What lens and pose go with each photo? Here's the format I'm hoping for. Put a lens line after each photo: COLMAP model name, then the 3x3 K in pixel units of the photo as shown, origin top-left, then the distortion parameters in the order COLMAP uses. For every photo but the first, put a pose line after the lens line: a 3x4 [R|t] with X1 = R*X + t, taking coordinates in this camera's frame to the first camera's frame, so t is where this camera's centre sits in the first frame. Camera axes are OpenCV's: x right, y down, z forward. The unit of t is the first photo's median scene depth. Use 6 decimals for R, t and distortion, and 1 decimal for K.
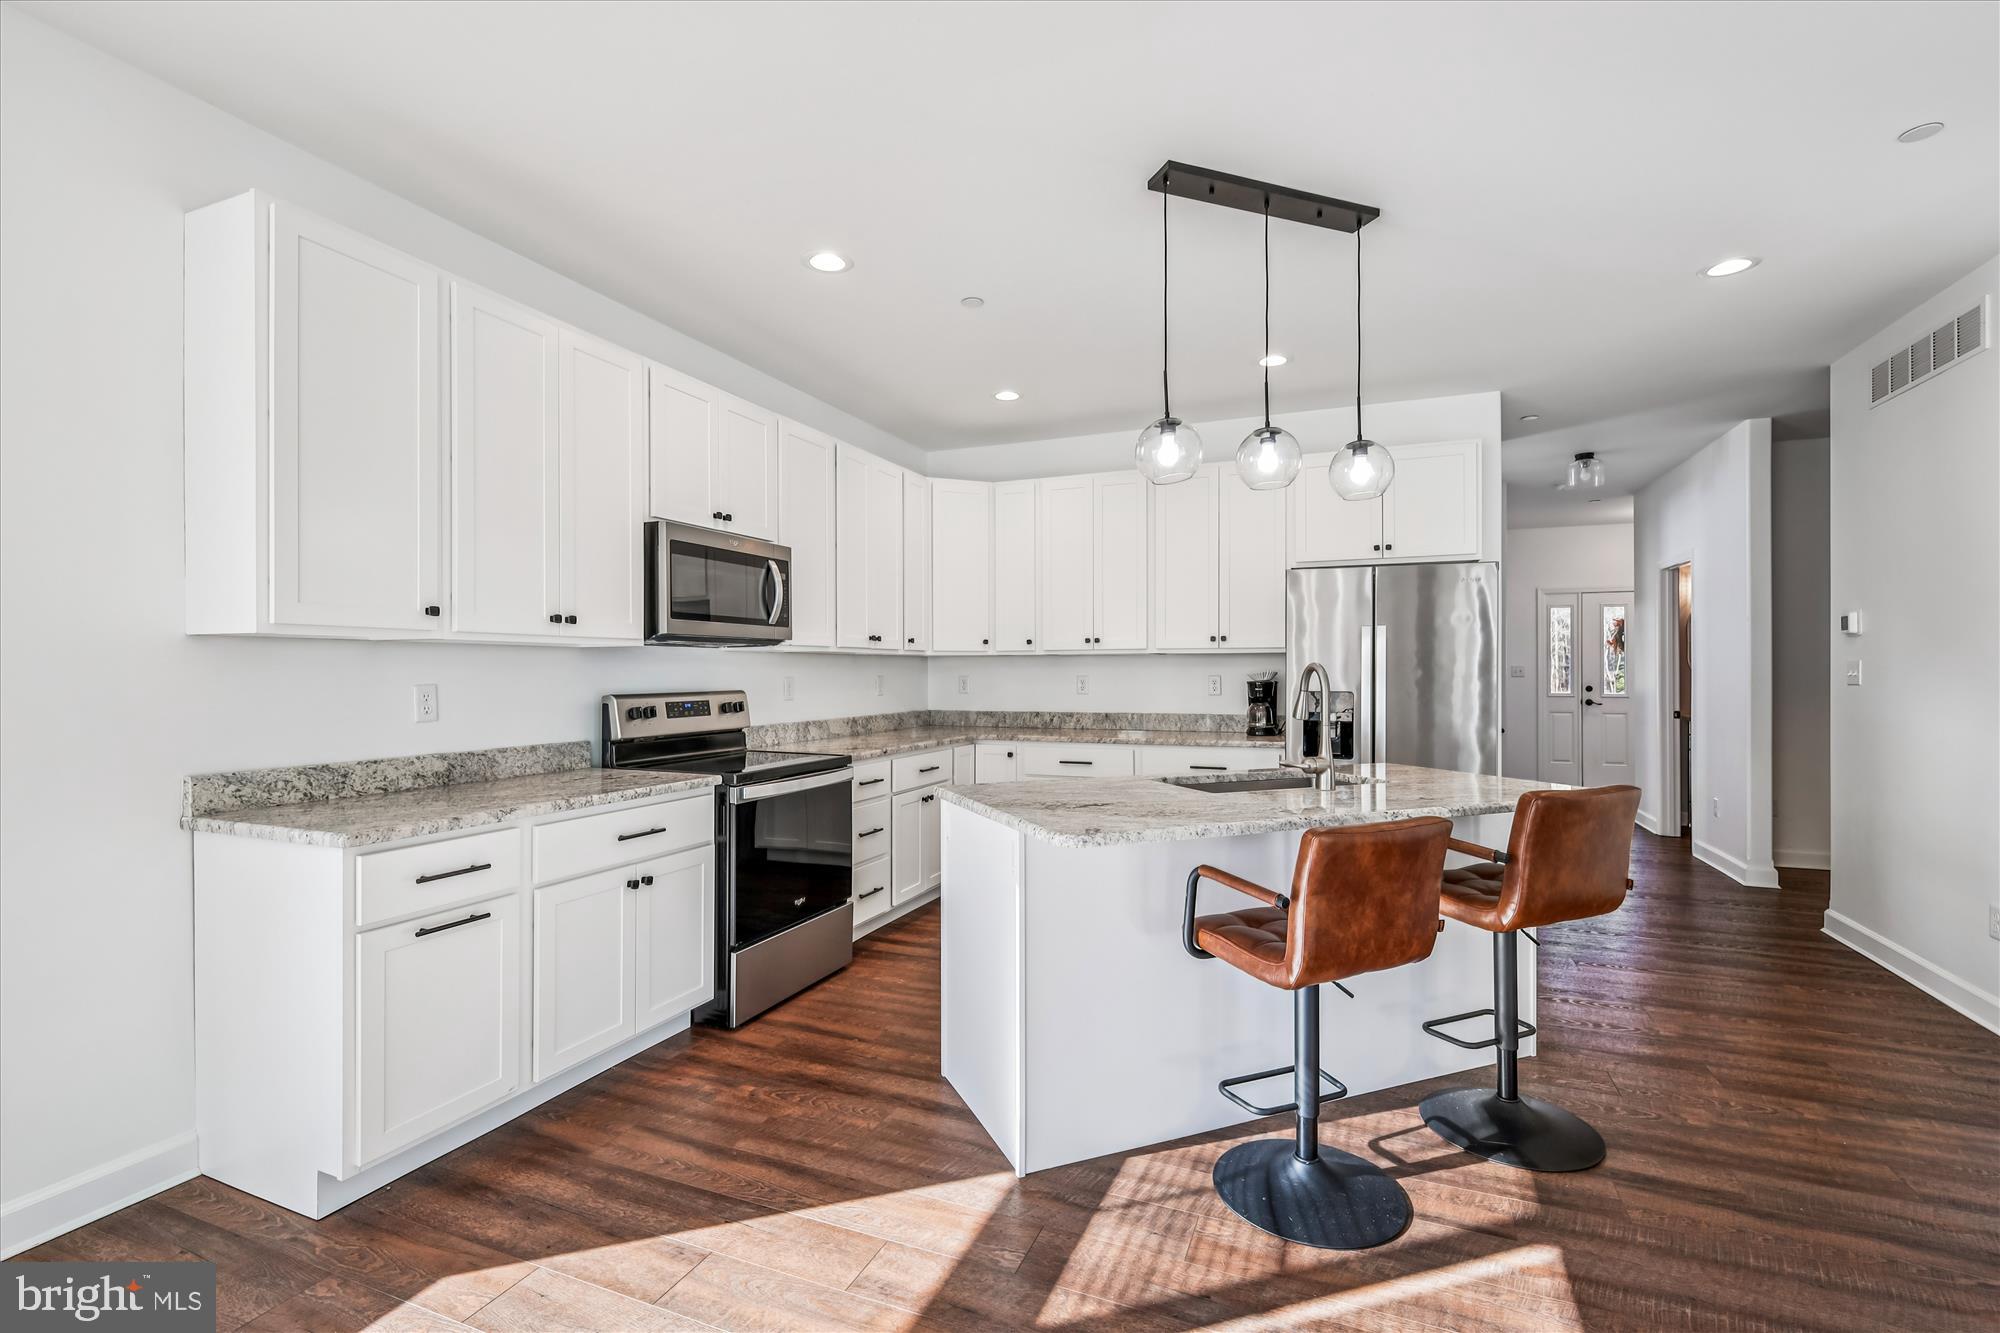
lens RADIAL K [[888.2, 0, 1005.4], [0, 888.2, 671.4], [0, 0, 1]] dist [0.003978, 0.000269]
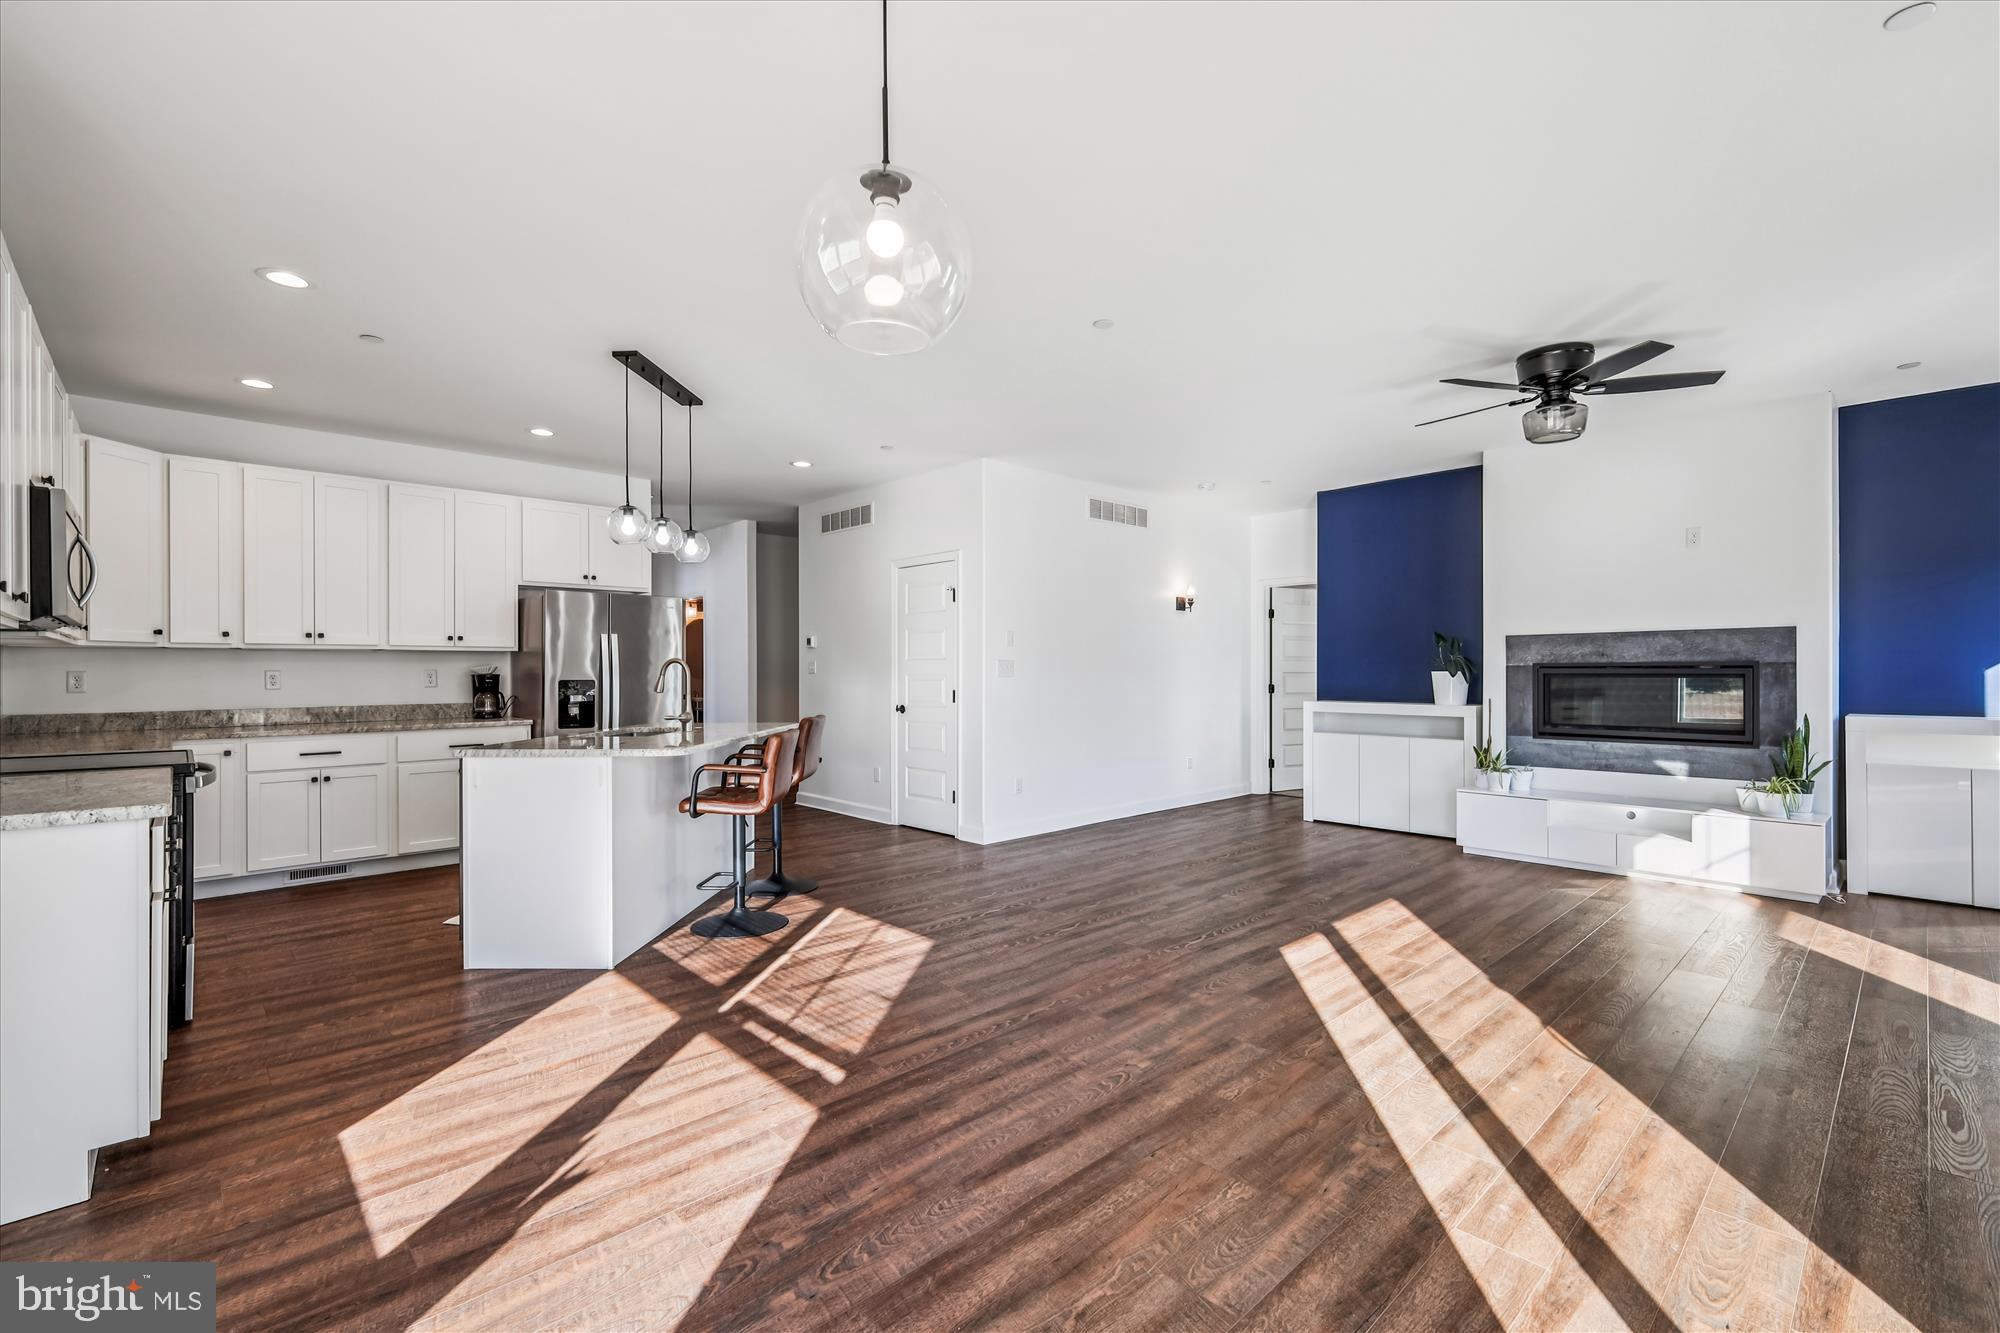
lens RADIAL K [[874.5, 0, 1010.9], [0, 874.5, 671.8], [0, 0, 1]] dist [0.001849, 0.000311]
pose [[0.403646, -0.001046, 0.914915, -0.765504], [0.003675, 0.999993, -0.000479, 0.016006], [-0.914908, 0.003555, 0.403647, -0.212400]]
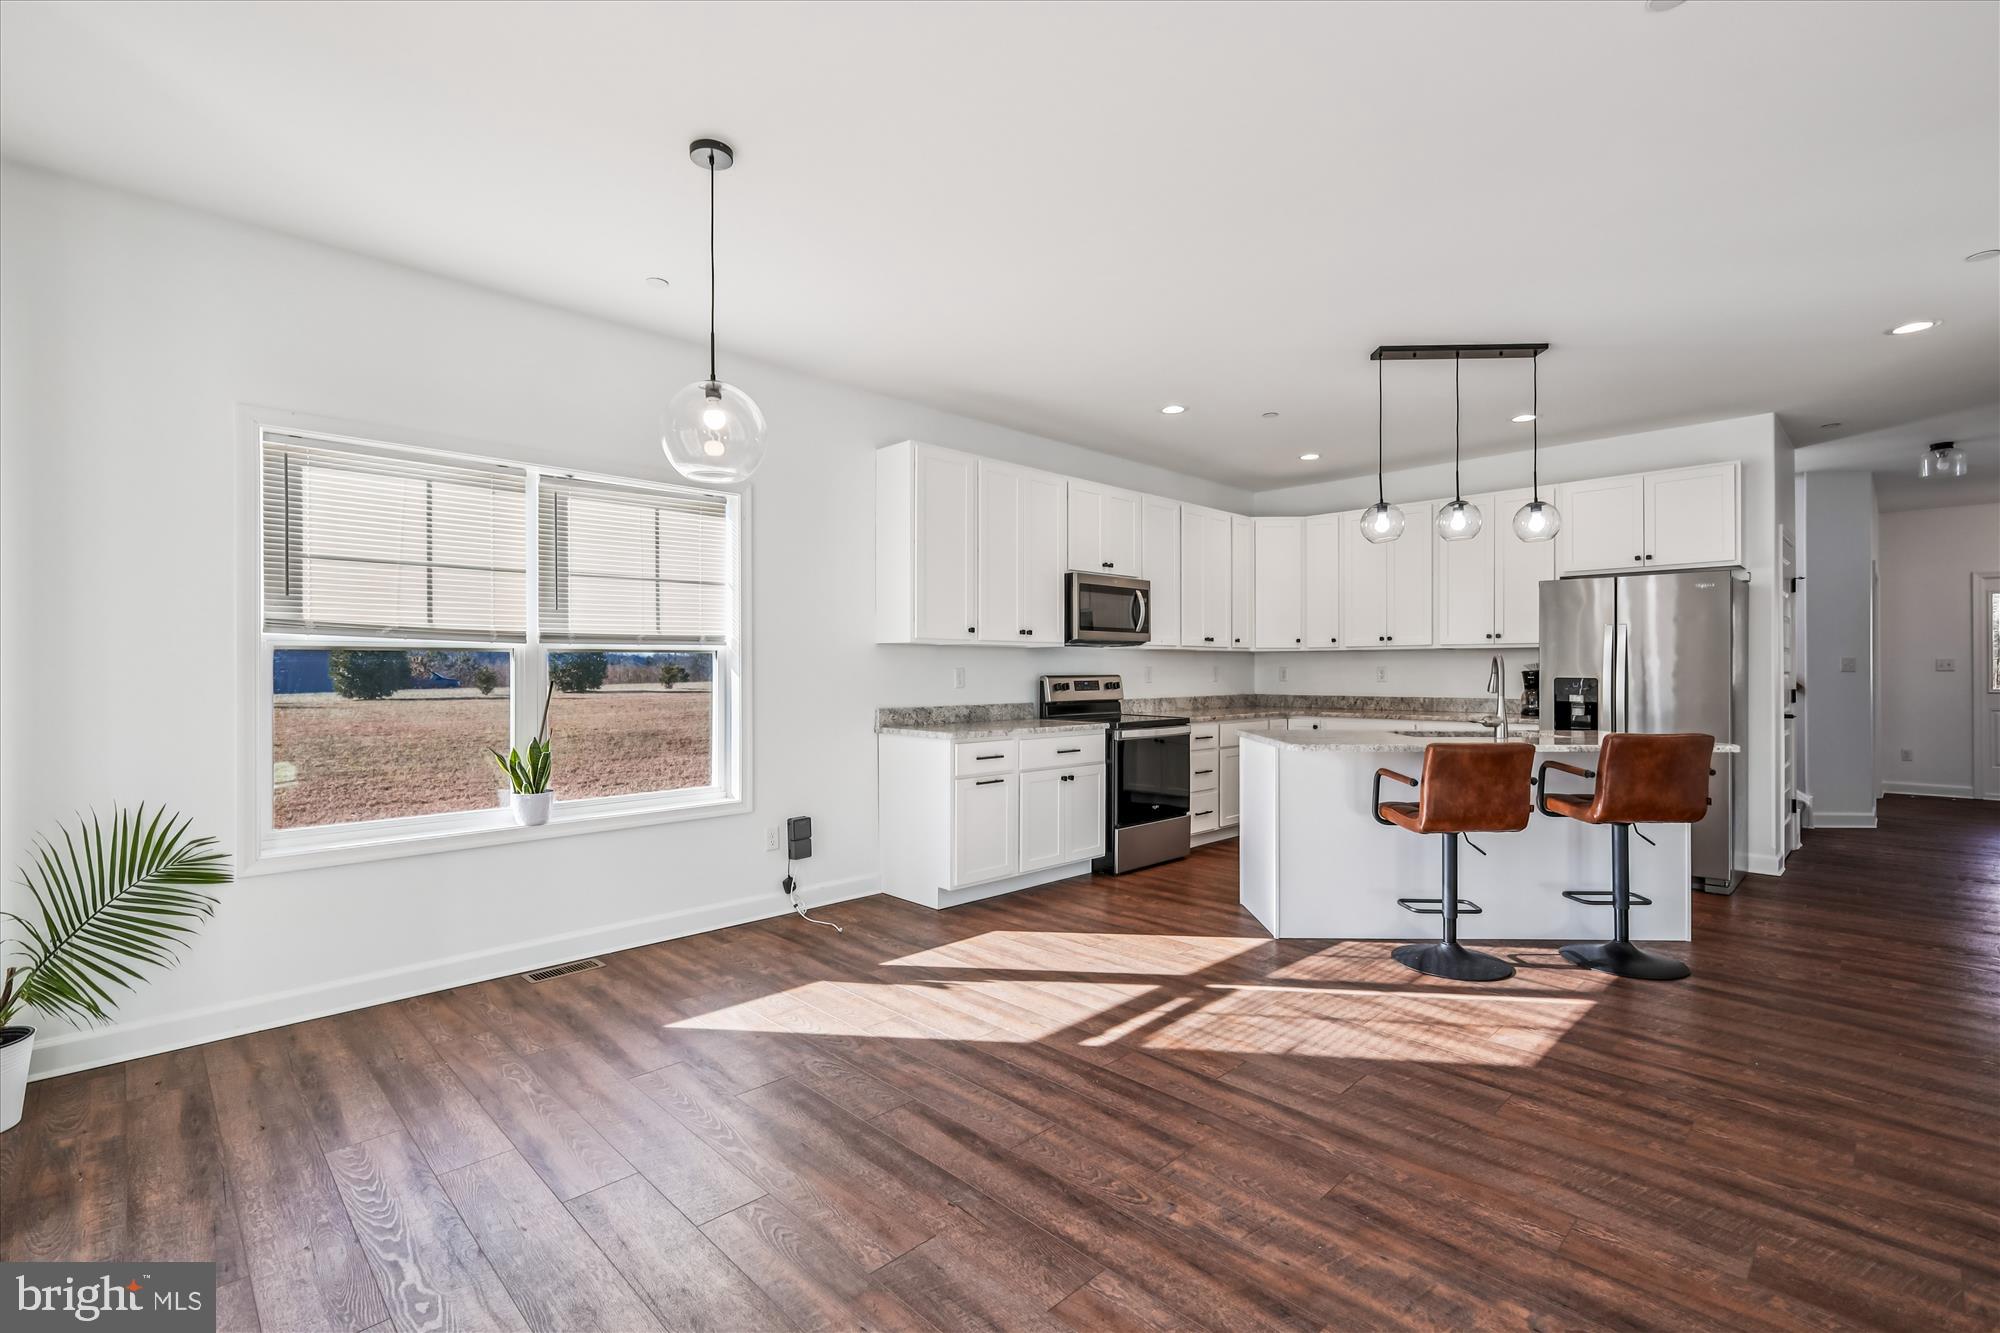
lens RADIAL K [[893.0, 0, 994.6], [0, 893.0, 664.7], [0, 0, 1]] dist [0.001085, -0.000131]
pose [[0.918462, -0.000784, -0.395508, 0.137410], [-0.001320, 0.999986, -0.005049, 0.014031], [0.395507, 0.005159, 0.918449, -0.588525]]
